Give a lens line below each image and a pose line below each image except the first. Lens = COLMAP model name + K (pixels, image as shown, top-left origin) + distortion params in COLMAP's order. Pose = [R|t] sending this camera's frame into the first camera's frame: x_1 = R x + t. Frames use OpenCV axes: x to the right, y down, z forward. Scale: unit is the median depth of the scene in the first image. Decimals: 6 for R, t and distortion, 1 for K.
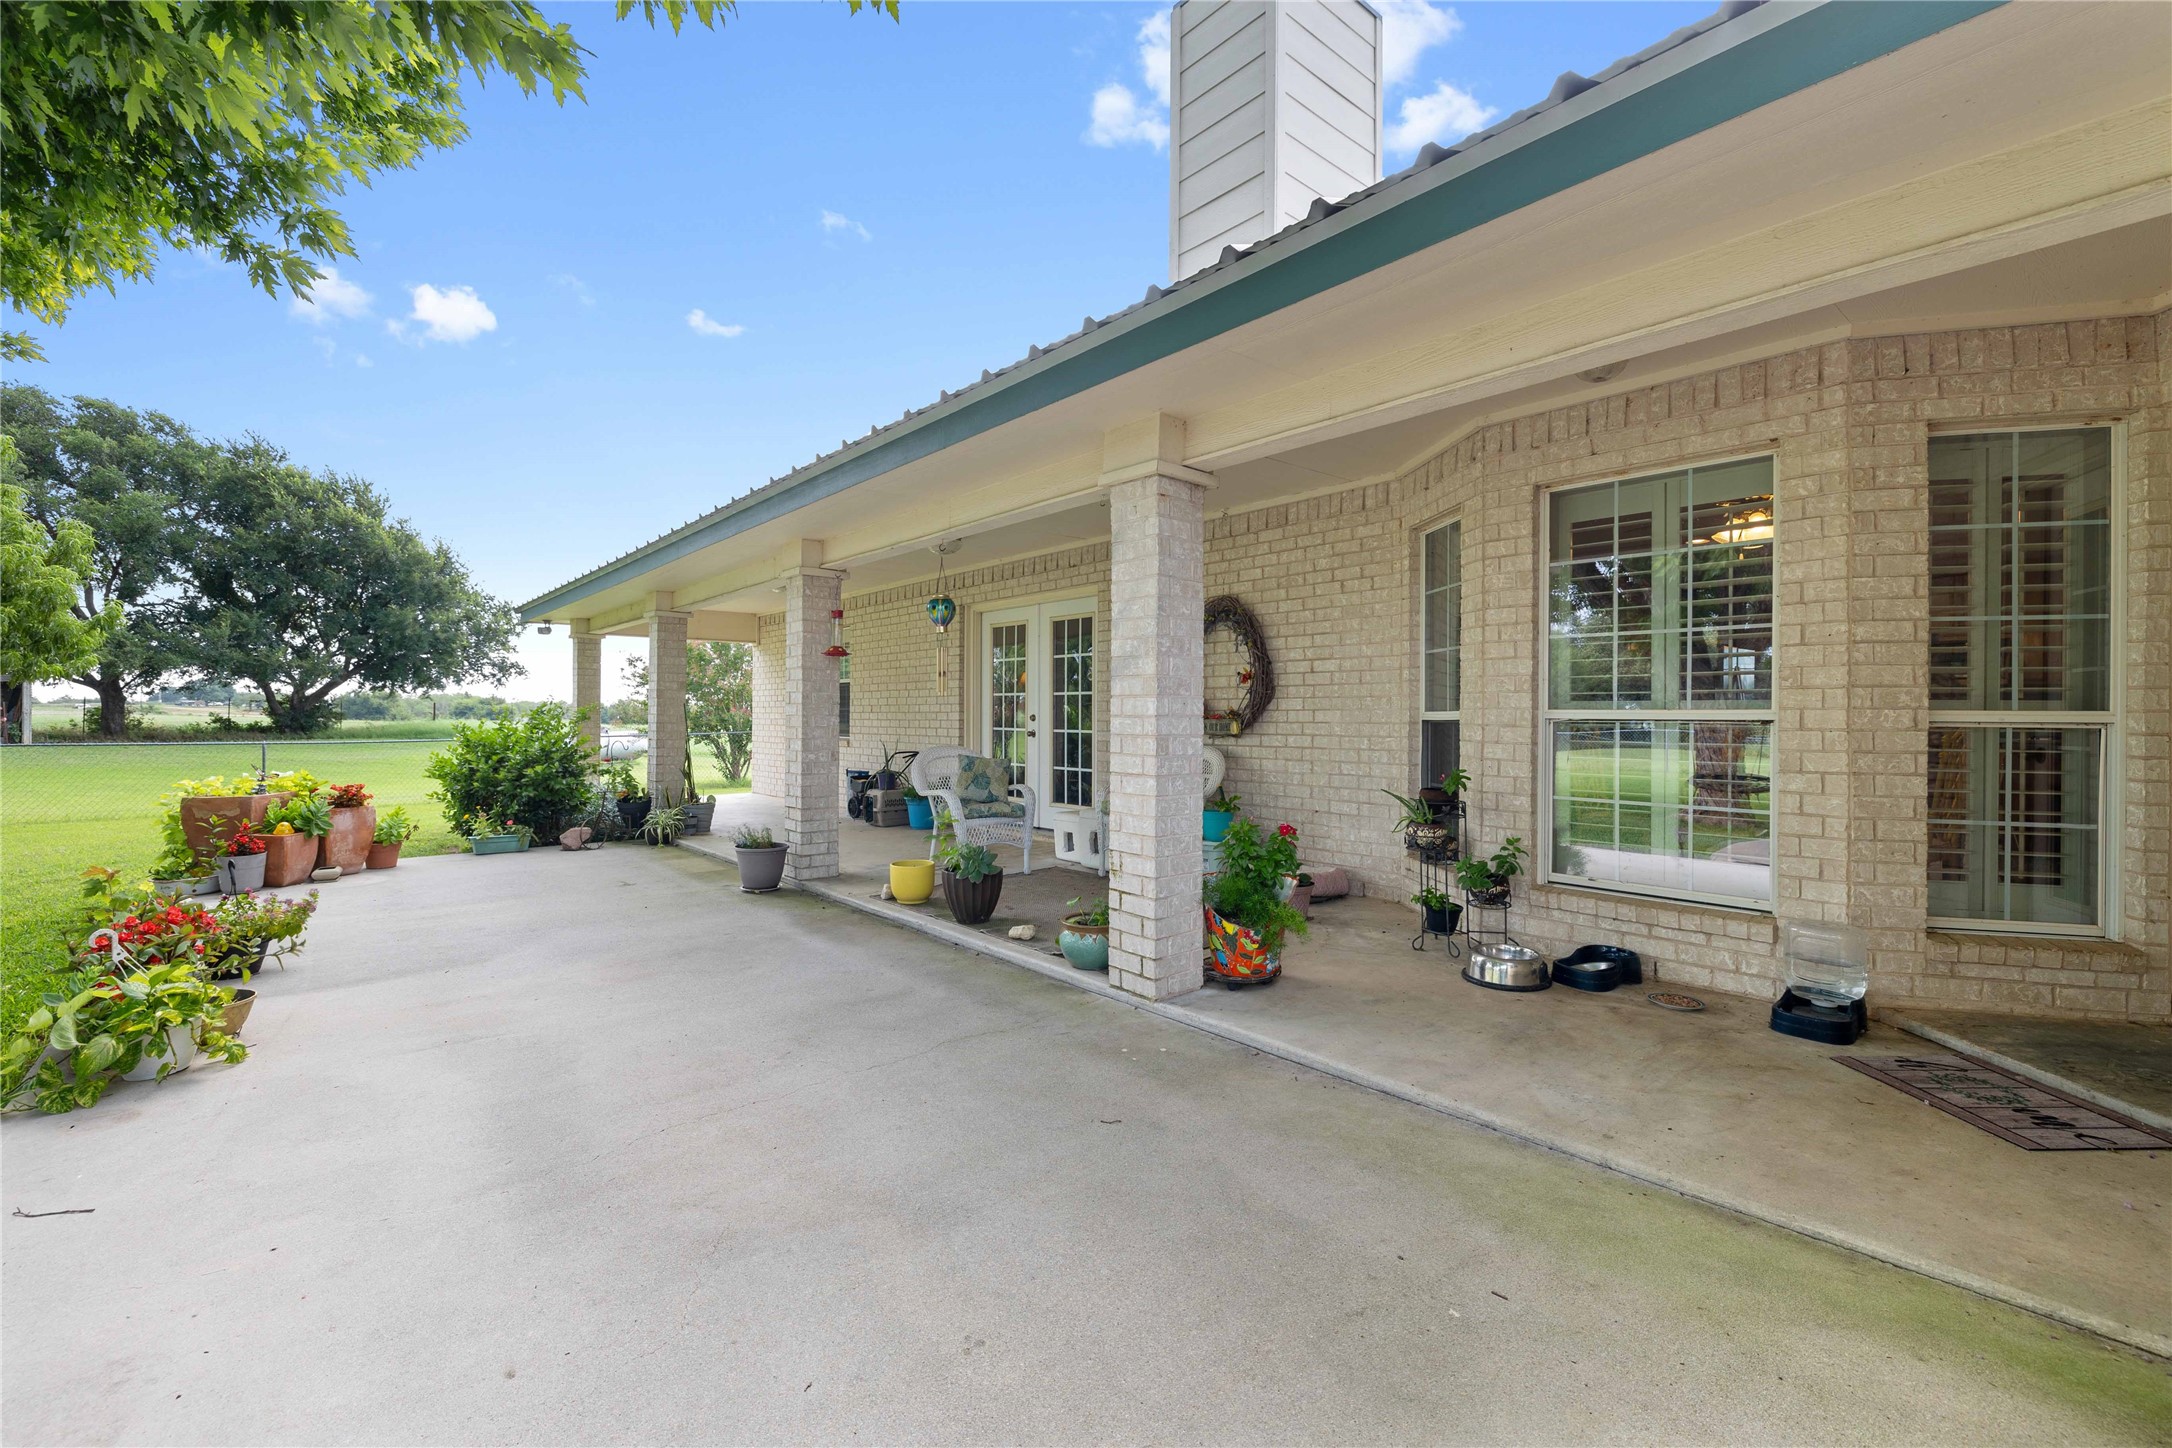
lens RADIAL K [[923.8, 0, 1086.0], [0, 923.8, 724.0], [0, 0, 1]] dist [0.012582, 0.000060]
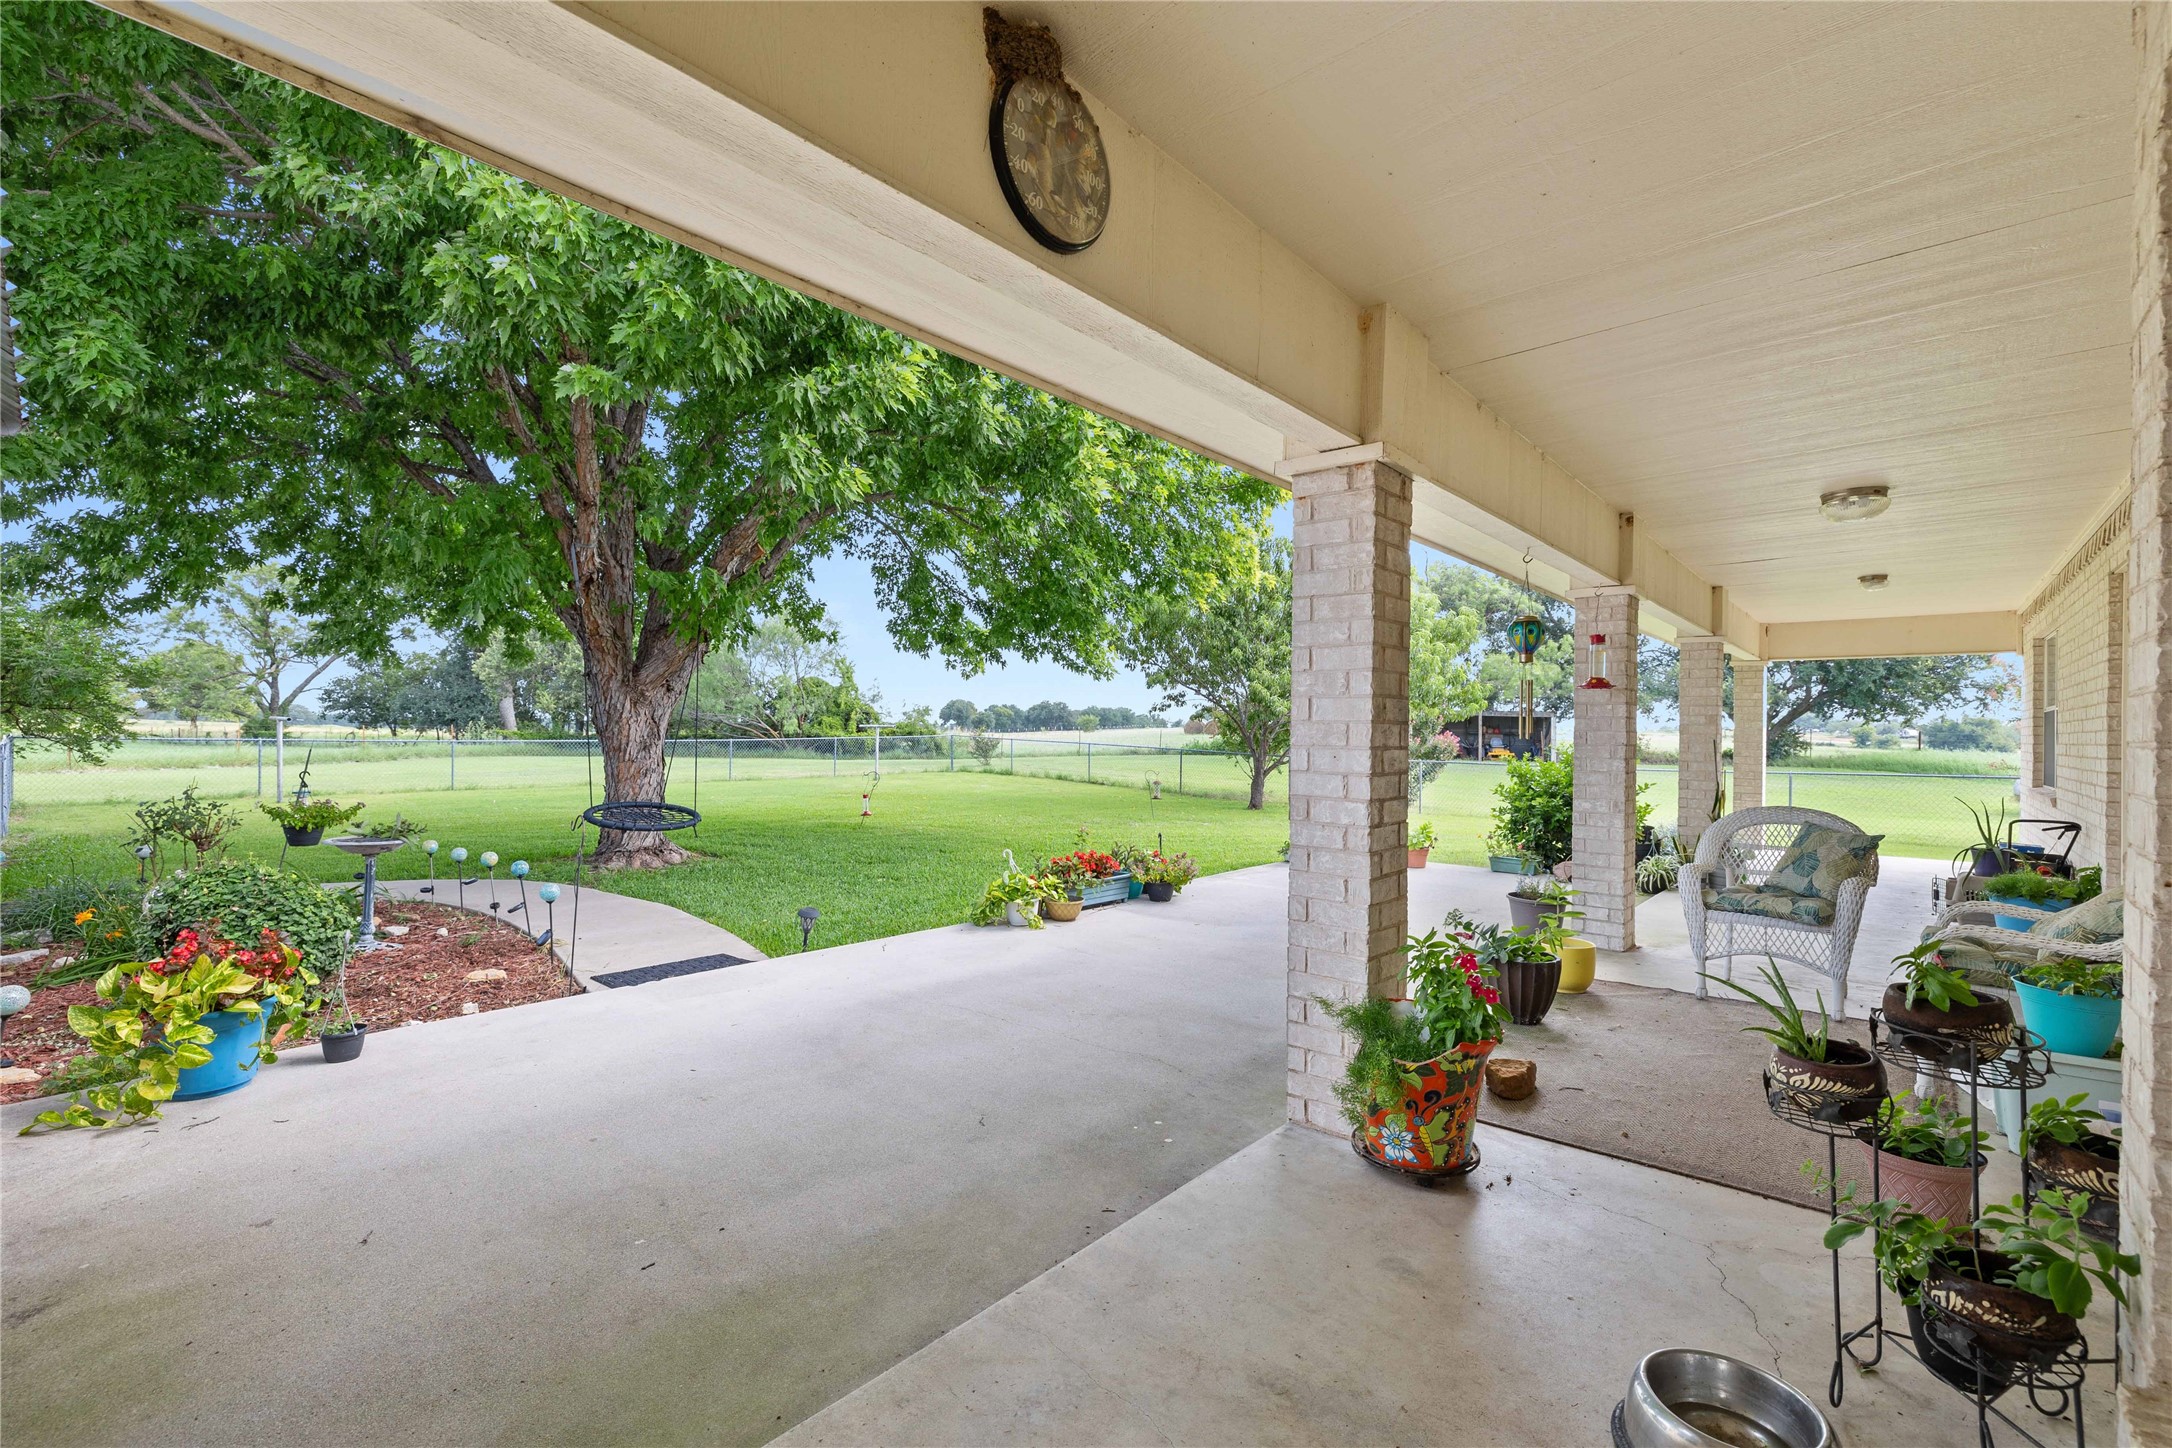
lens RADIAL K [[923.8, 0, 1086.0], [0, 923.8, 724.0], [0, 0, 1]] dist [0.012582, 0.000060]
pose [[0.131816, -0.010159, -0.991222, 0.977672], [-0.017942, 0.999759, -0.012633, -0.043111], [0.991112, 0.019450, 0.131602, 0.793440]]
